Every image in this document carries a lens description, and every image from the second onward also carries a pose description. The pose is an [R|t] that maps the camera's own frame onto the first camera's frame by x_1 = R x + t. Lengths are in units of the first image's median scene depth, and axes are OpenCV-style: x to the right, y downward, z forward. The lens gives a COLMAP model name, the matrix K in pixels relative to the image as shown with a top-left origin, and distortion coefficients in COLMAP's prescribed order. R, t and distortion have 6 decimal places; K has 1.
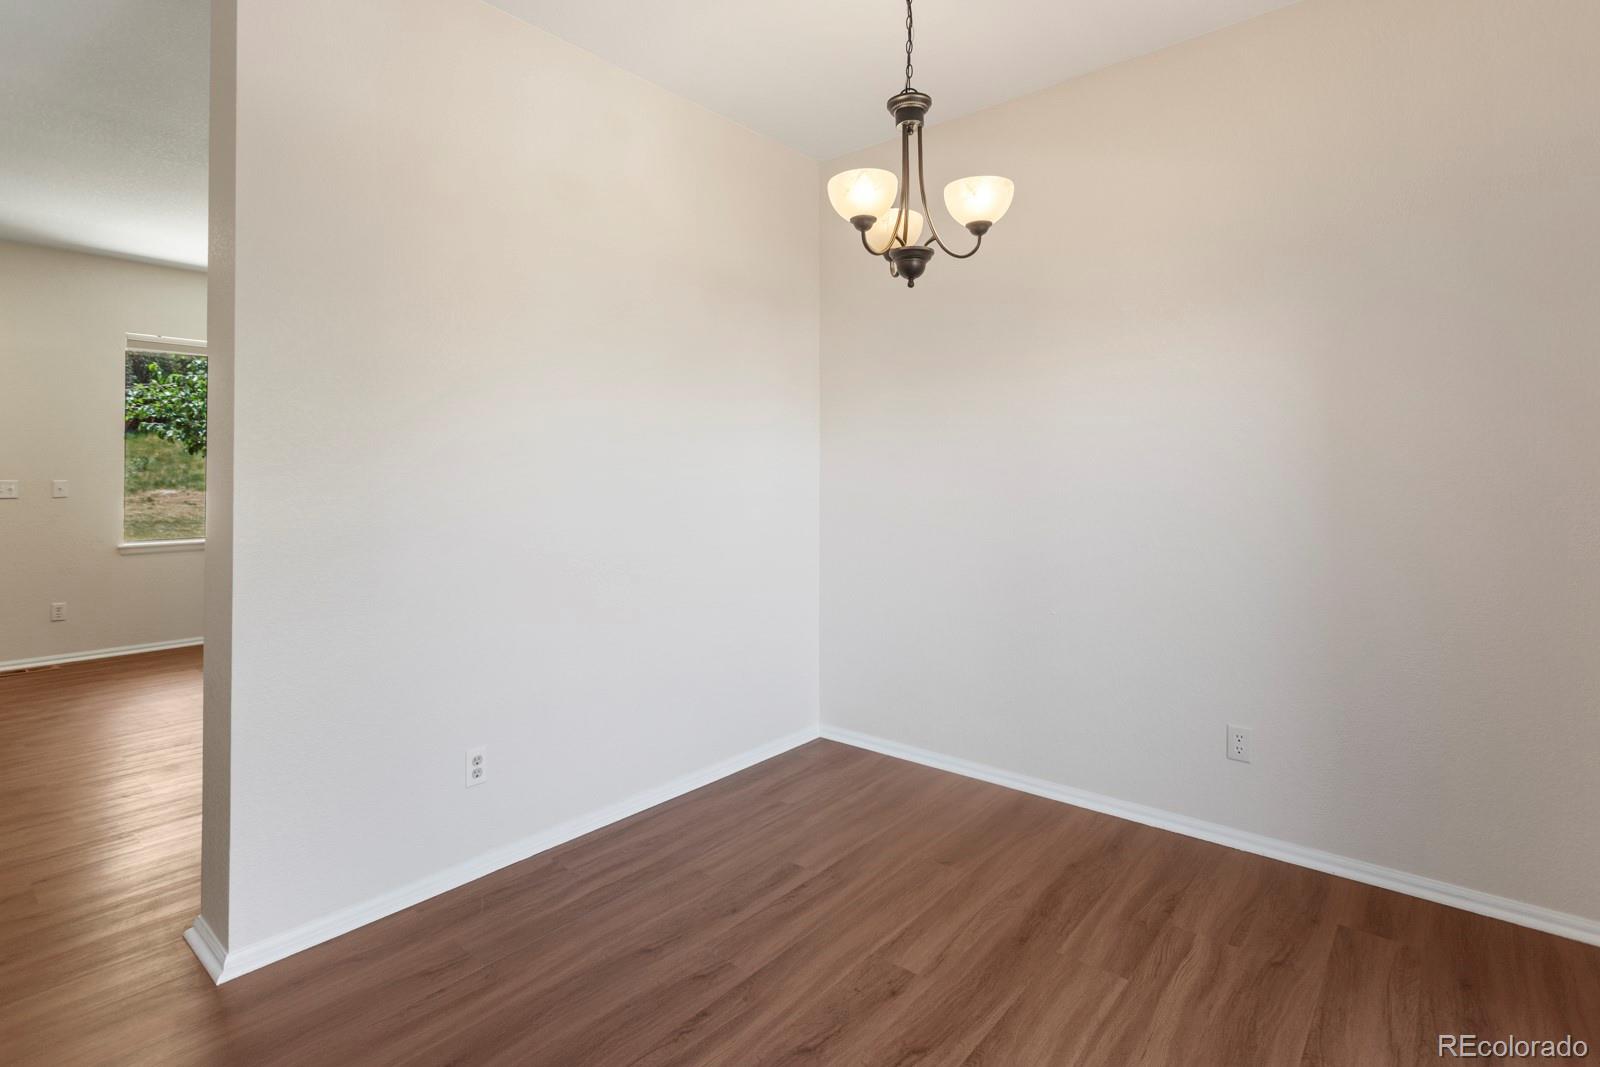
lens RADIAL K [[769.4, 0, 809.2], [0, 769.4, 483.4], [0, 0, 1]] dist [-0.000265, 0.001849]
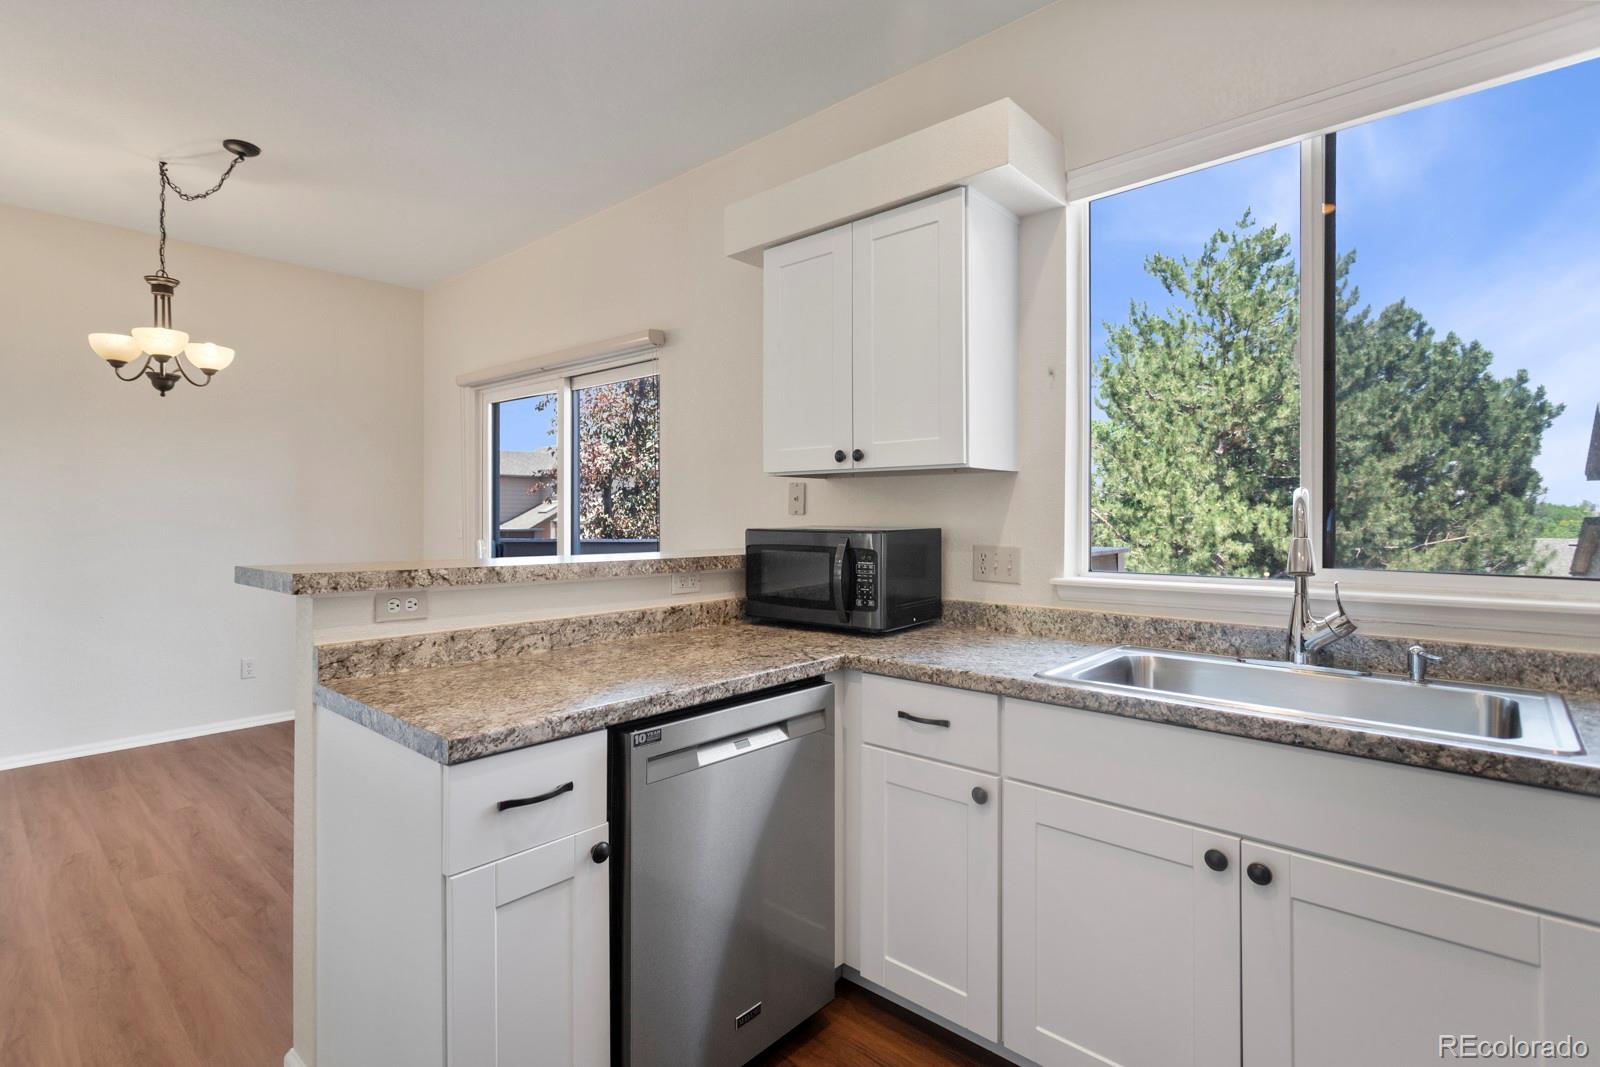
lens RADIAL K [[769.4, 0, 794.3], [0, 769.4, 516.8], [0, 0, 1]] dist [-0.000265, 0.001849]
pose [[0.043445, -0.002386, 0.999053, -1.342354], [0.004123, 0.999989, 0.002209, -0.000848], [-0.999047, 0.004023, 0.043454, -0.366415]]
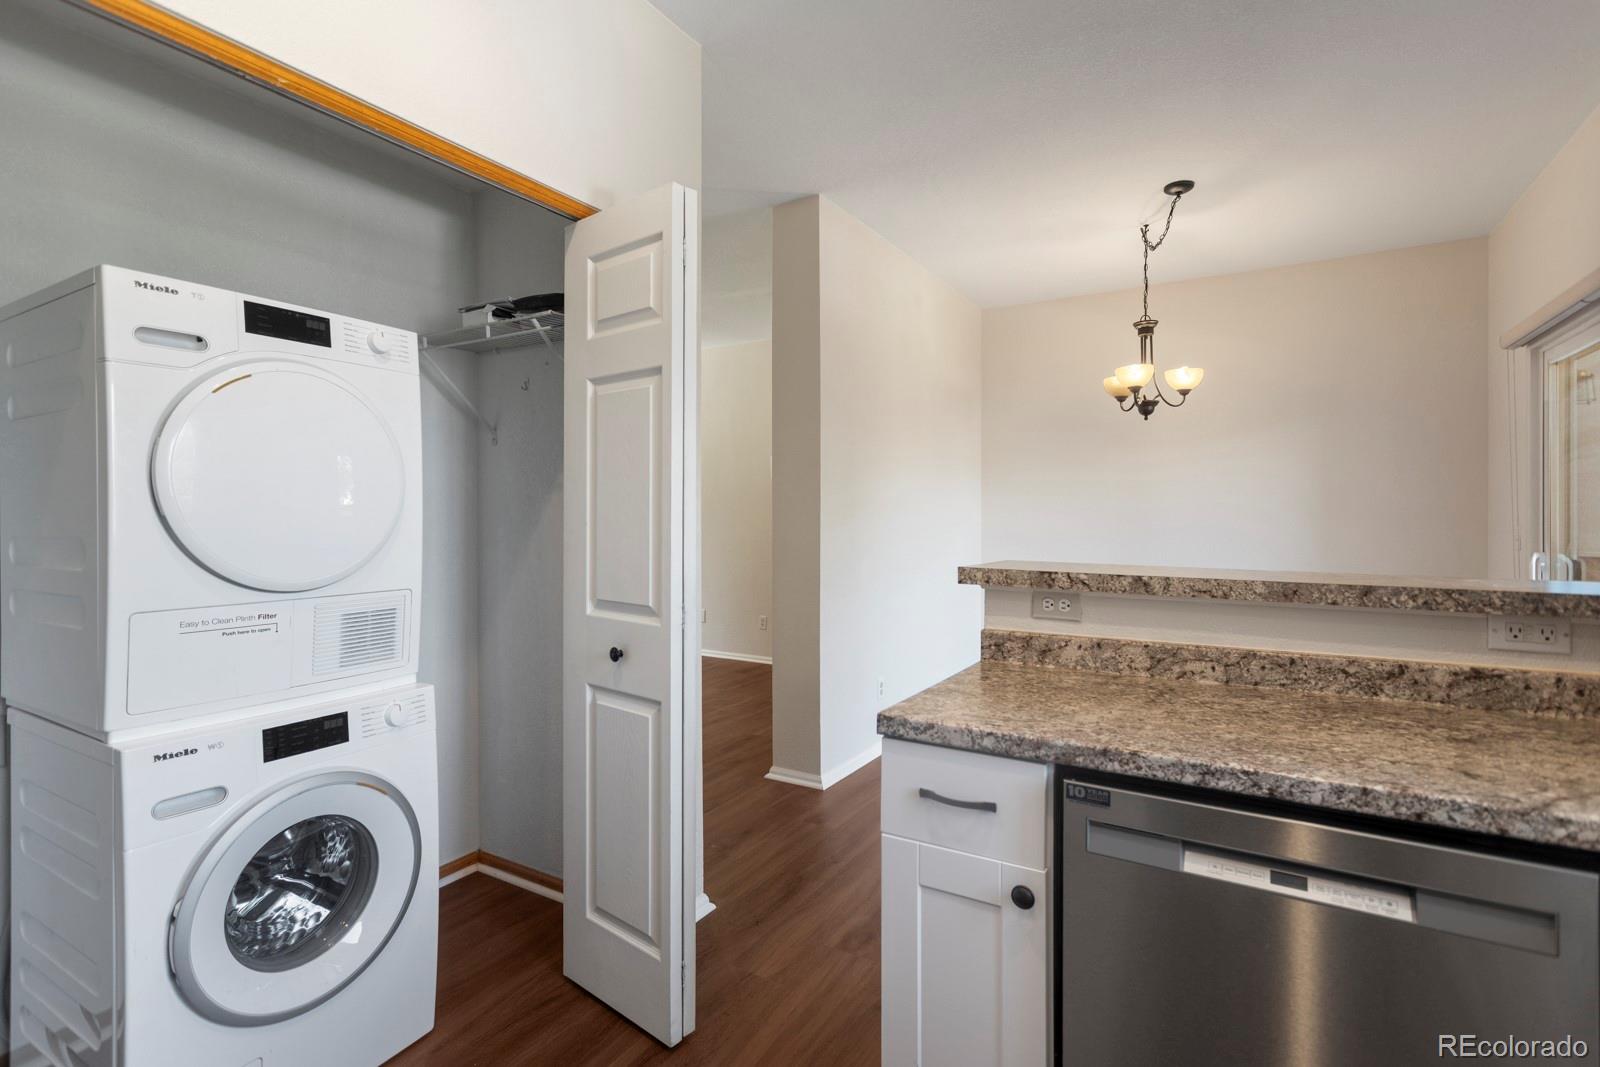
lens RADIAL K [[769.4, 0, 797.7], [0, 769.4, 518.9], [0, 0, 1]] dist [-0.000265, 0.001849]
pose [[0.989741, 0.000506, 0.142872, -0.953327], [0.000025, 0.999993, -0.003715, -0.000282], [-0.142873, 0.003681, 0.989734, -0.724856]]
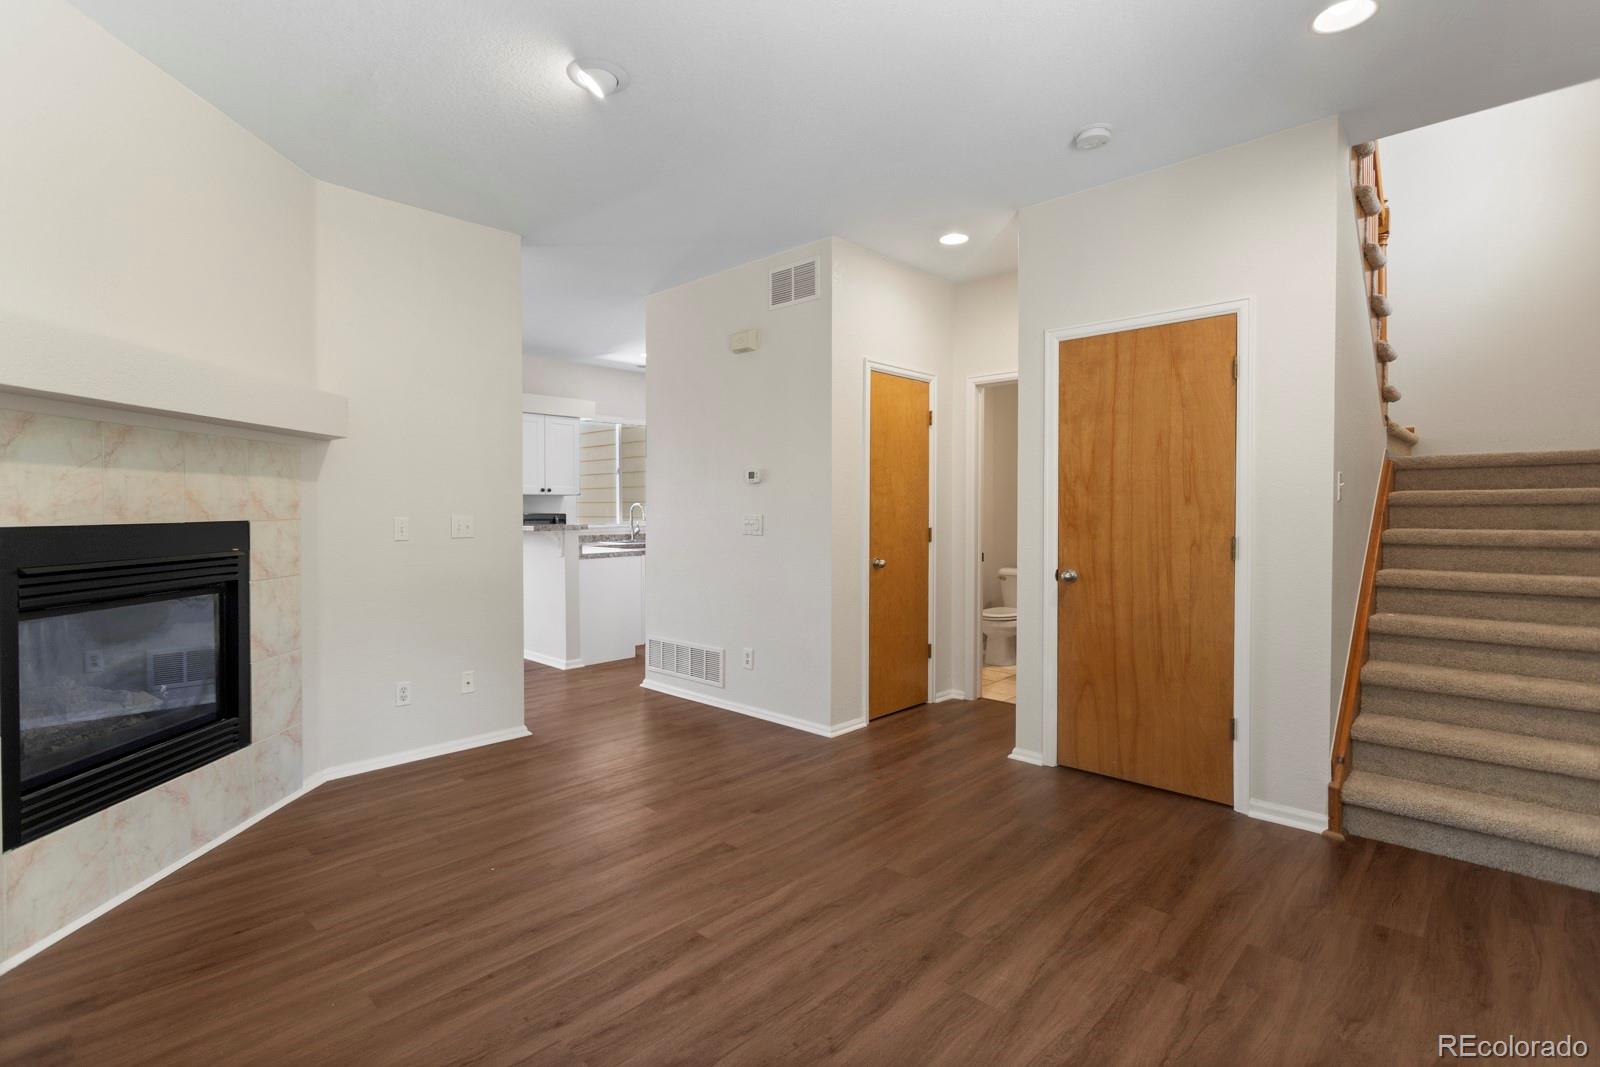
lens RADIAL K [[769.4, 0, 806.4], [0, 769.4, 530.4], [0, 0, 1]] dist [-0.000265, 0.001849]
pose [[-0.997620, -0.001129, 0.068939, -1.632204], [0.001574, 0.999233, 0.039136, -0.037362], [-0.068930, 0.039151, -0.996853, 2.894948]]
